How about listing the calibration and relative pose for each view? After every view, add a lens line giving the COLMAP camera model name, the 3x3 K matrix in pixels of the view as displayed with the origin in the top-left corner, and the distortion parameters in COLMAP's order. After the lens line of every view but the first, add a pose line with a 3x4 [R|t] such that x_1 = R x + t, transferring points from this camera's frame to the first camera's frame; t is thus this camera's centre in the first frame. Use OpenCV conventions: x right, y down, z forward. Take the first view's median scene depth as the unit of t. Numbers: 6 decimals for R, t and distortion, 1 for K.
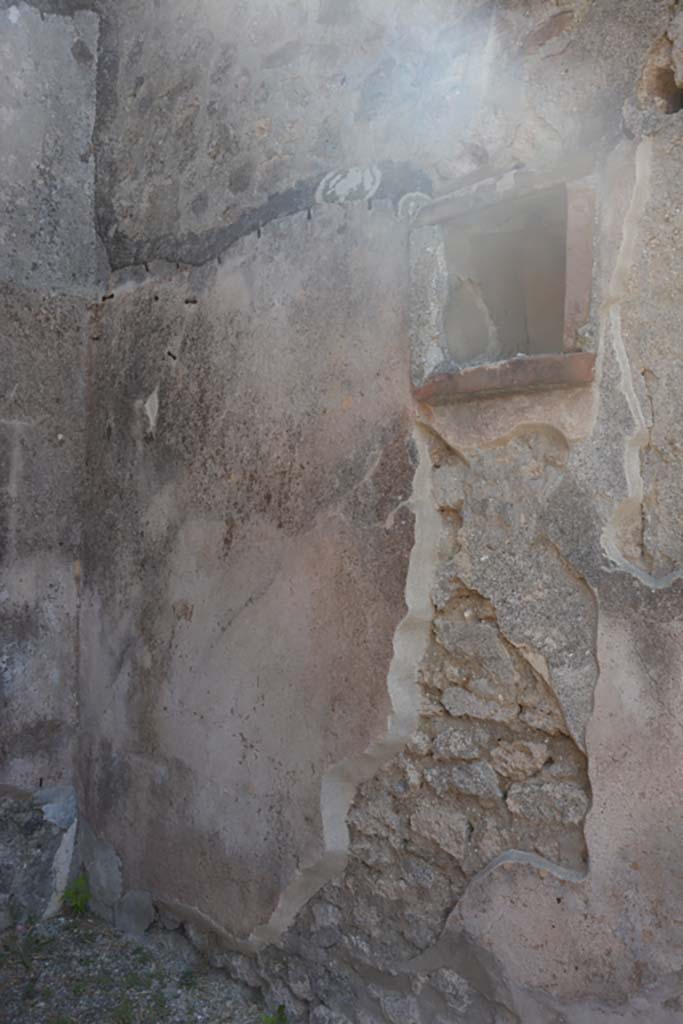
lens RADIAL K [[806.3, 0, 345.7], [0, 806.3, 504.7], [0, 0, 1]] dist [-0.158453, 0.113655]
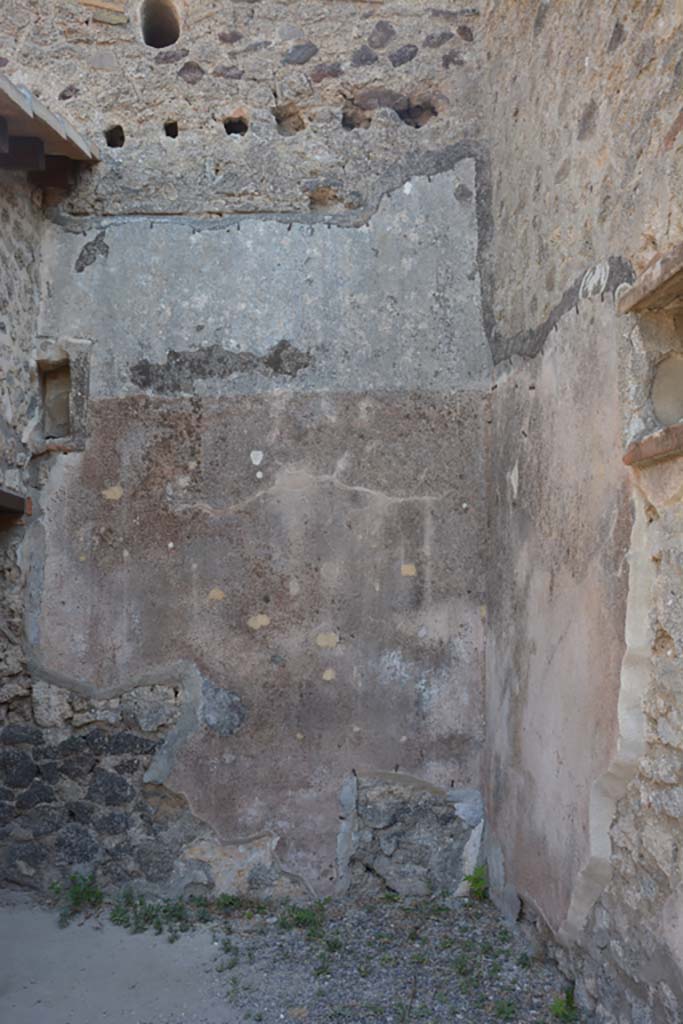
lens RADIAL K [[806.3, 0, 306.7], [0, 806.3, 480.8], [0, 0, 1]] dist [-0.158453, 0.113655]
pose [[0.725135, -0.100040, -0.681301, 0.357514], [0.042817, 0.994027, -0.100388, -0.009517], [0.687274, 0.043624, 0.725087, -0.098071]]
